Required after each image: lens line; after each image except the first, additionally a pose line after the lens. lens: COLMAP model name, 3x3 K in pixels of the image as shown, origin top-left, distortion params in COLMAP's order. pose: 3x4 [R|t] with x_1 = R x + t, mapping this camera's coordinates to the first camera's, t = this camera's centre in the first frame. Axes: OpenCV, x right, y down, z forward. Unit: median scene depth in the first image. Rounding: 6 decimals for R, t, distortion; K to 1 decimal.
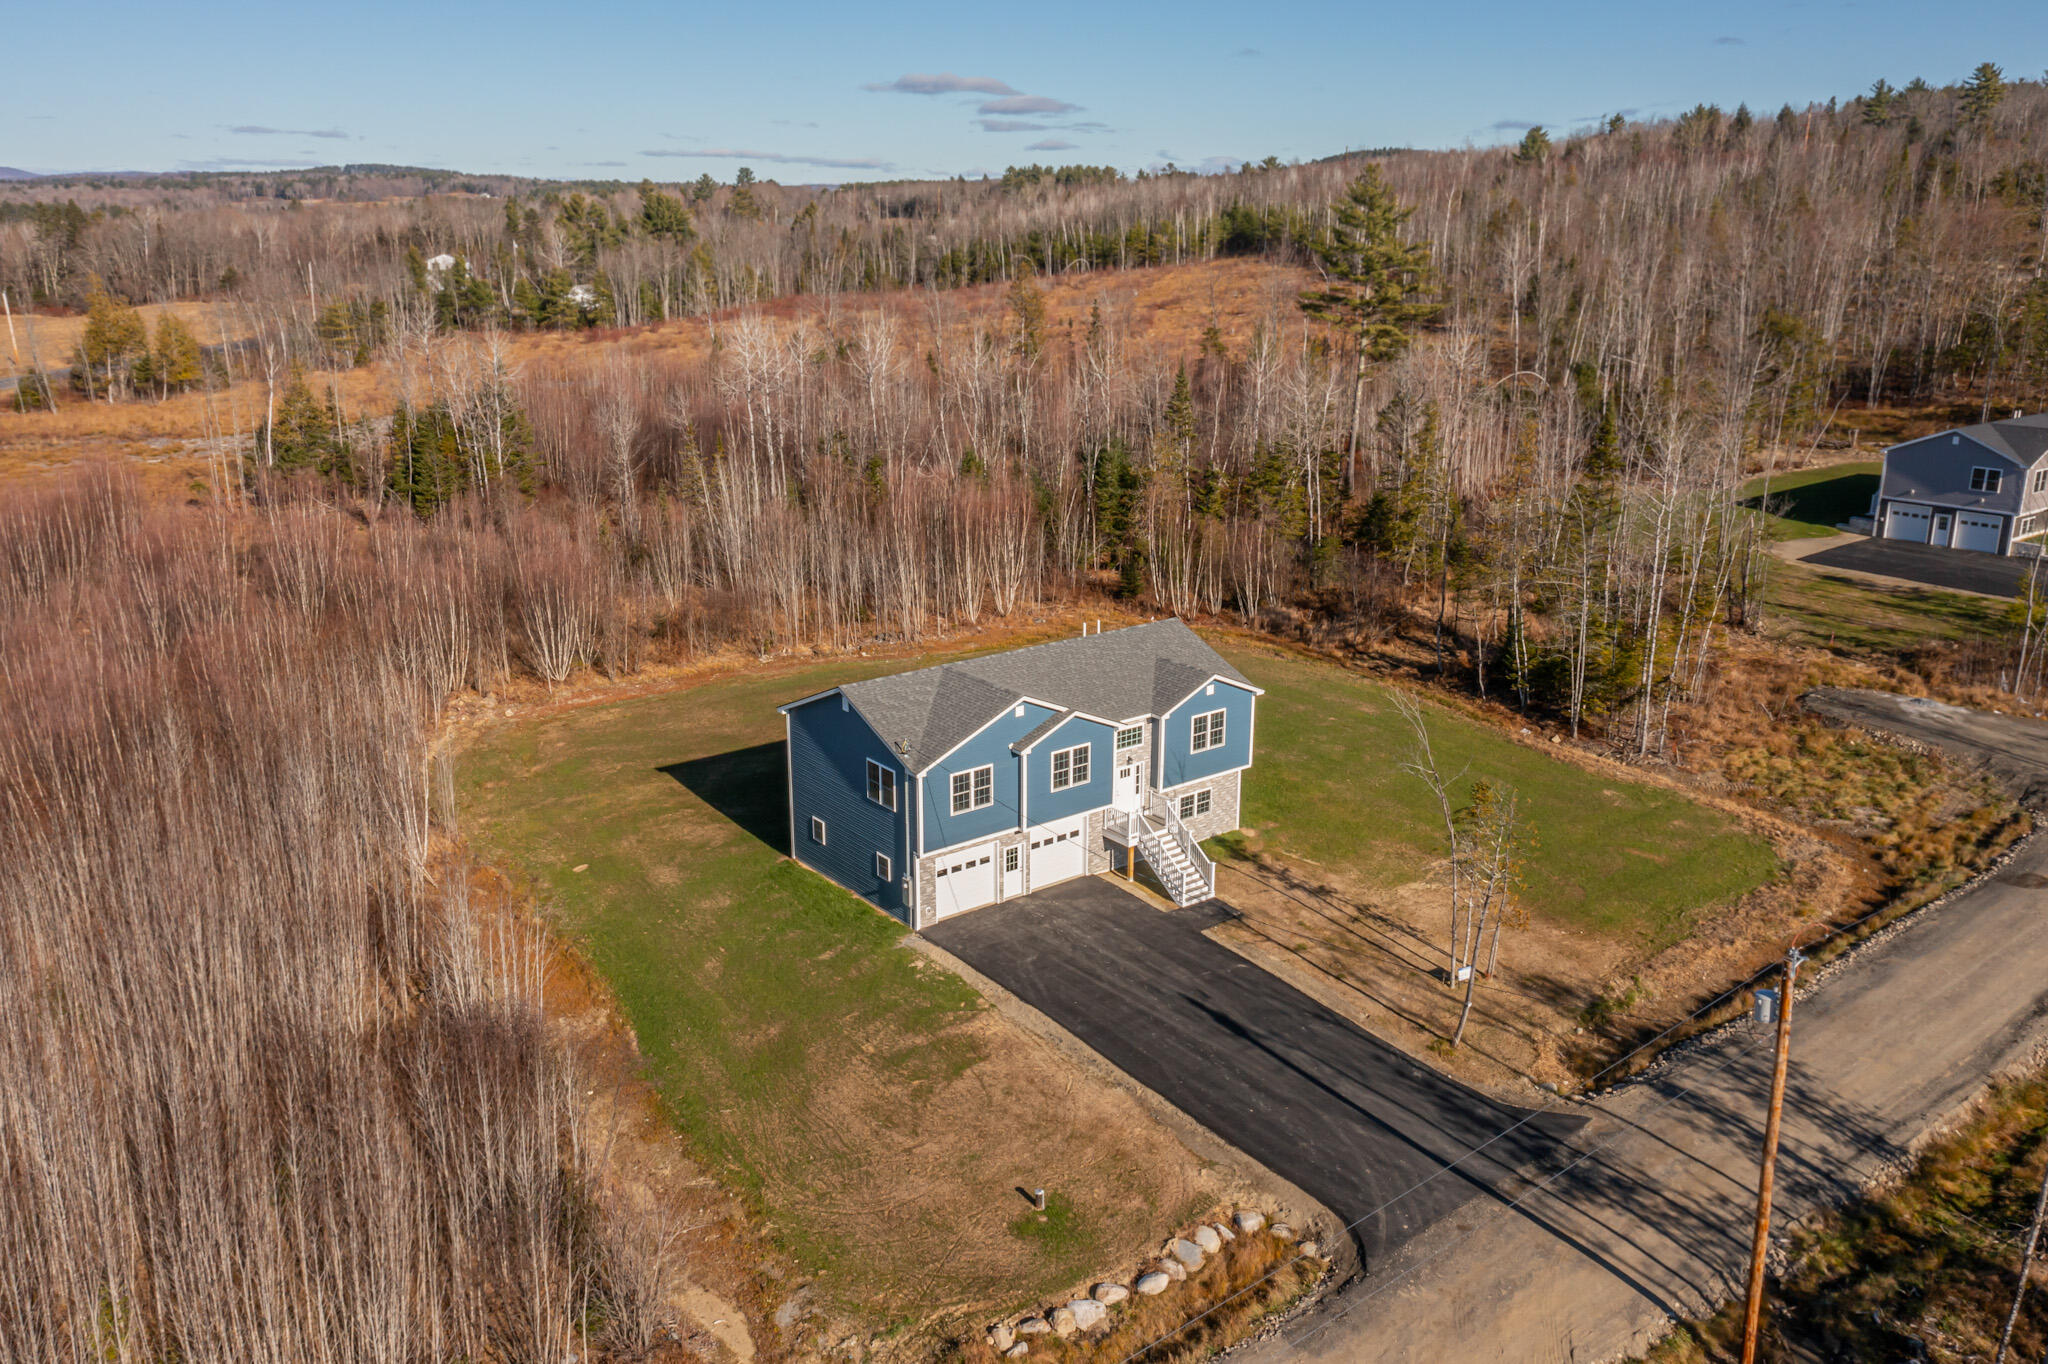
lens RADIAL K [[1603.9, 0, 1024.0], [0, 1603.9, 682.0], [0, 0, 1]] dist [-0.003926, 0.057094]
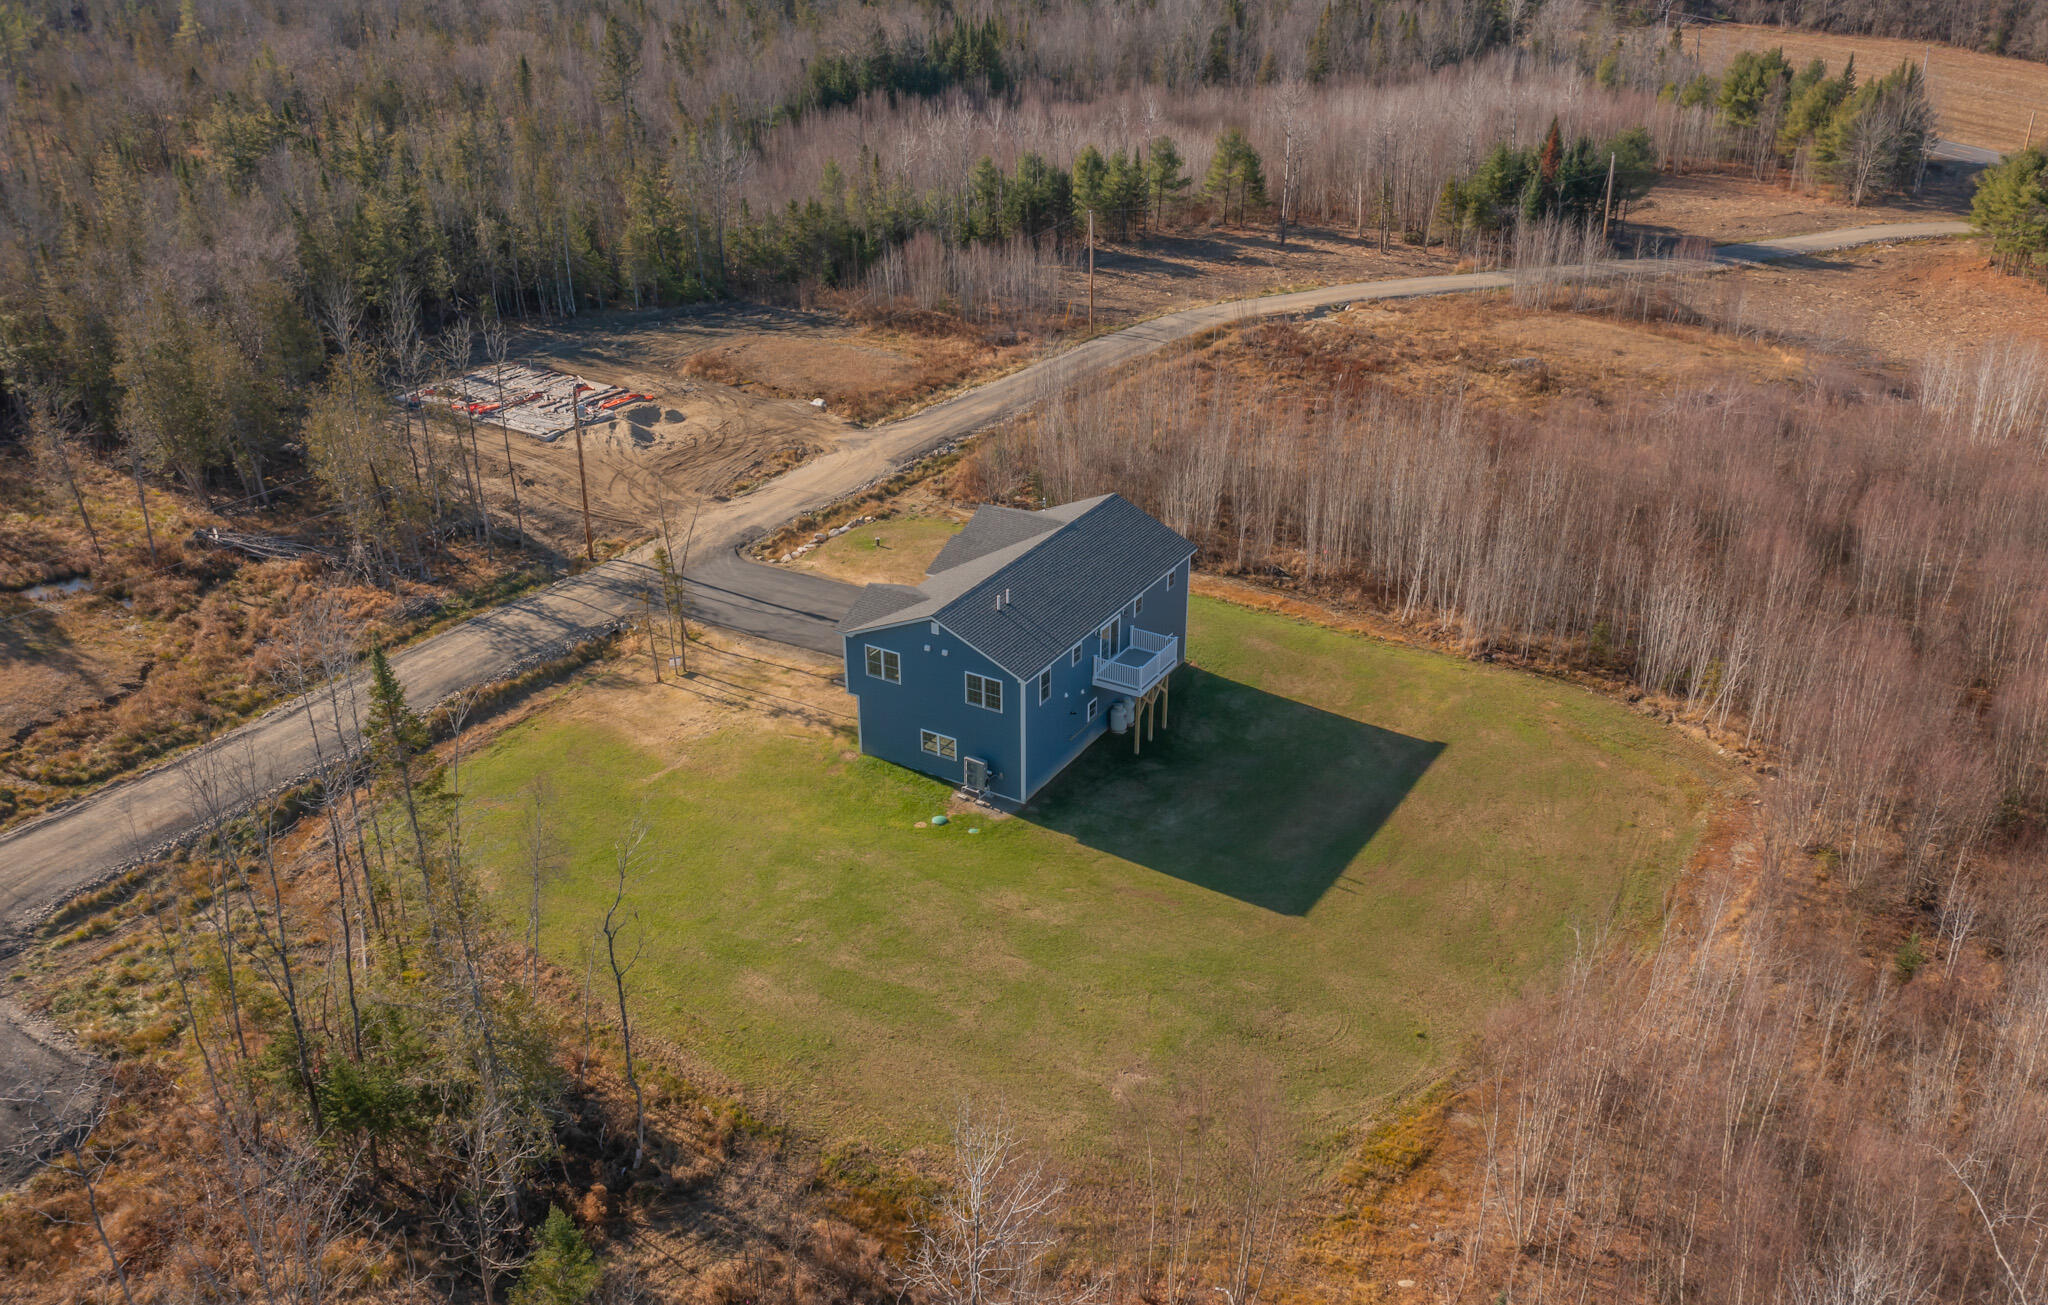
lens RADIAL K [[1699.1, 0, 966.8], [0, 1699.1, 653.4], [0, 0, 1]] dist [0.008287, 0.008971]
pose [[-0.941987, 0.155242, -0.297590, 0.454244], [-0.087467, 0.742446, 0.664171, -0.843202], [0.324052, 0.651670, -0.685796, 2.019575]]
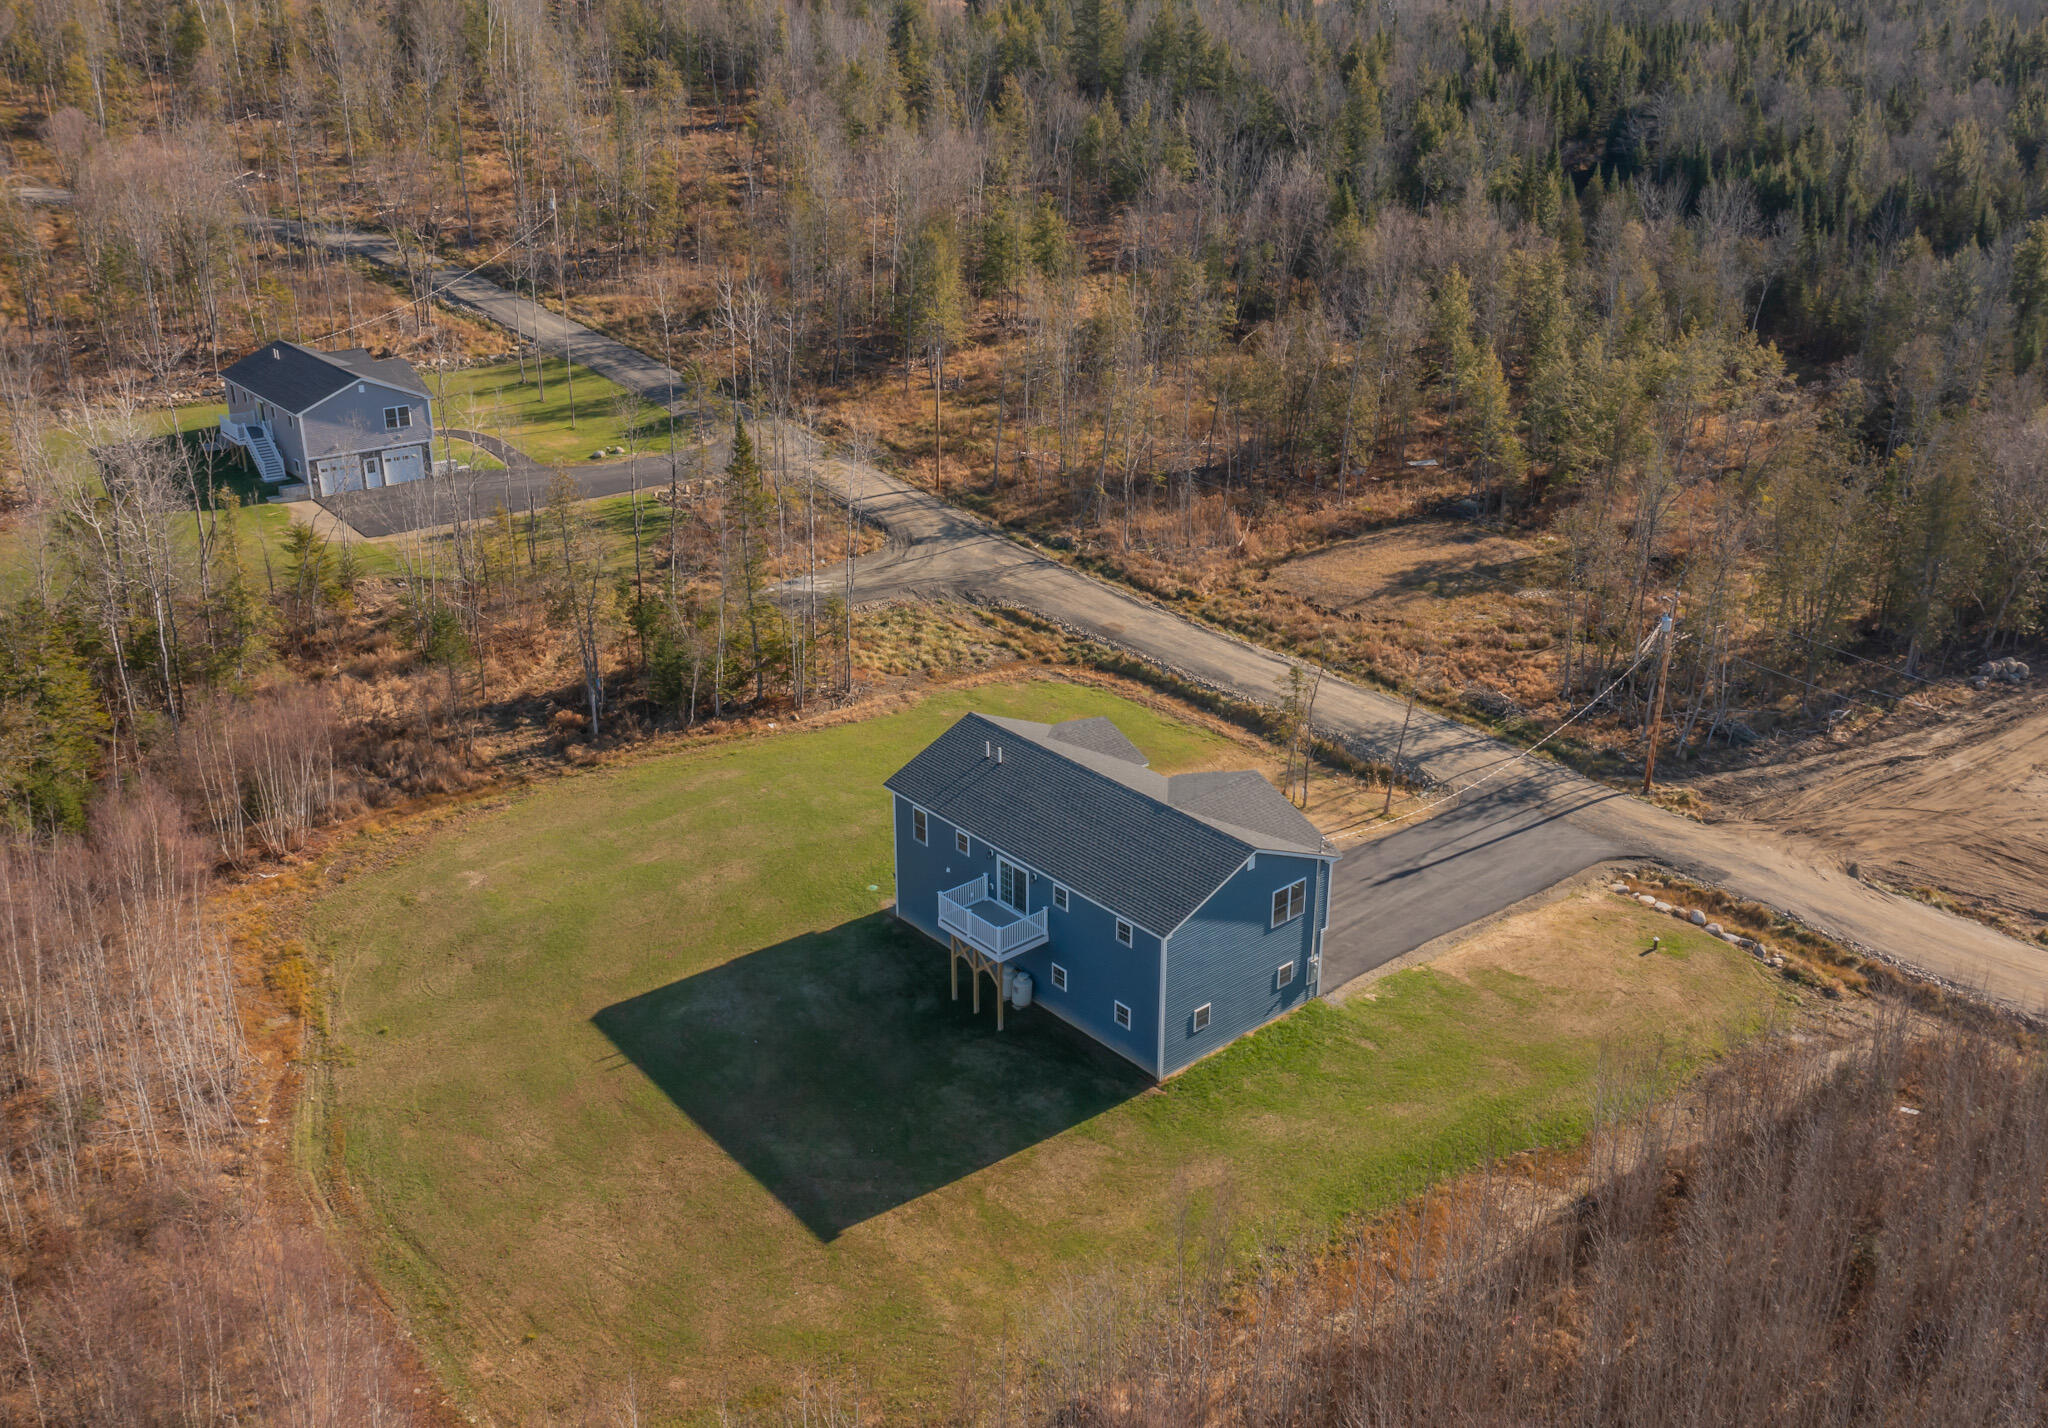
lens RADIAL K [[1771.7, 0, 1081.0], [0, 1771.7, 710.9], [0, 0, 1]] dist [-0.070705, 0.277775]
pose [[-0.059900, -0.391319, 0.918303, -1.063362], [0.278297, 0.876932, 0.391843, -0.521946], [-0.958626, 0.279032, 0.056375, 1.002718]]
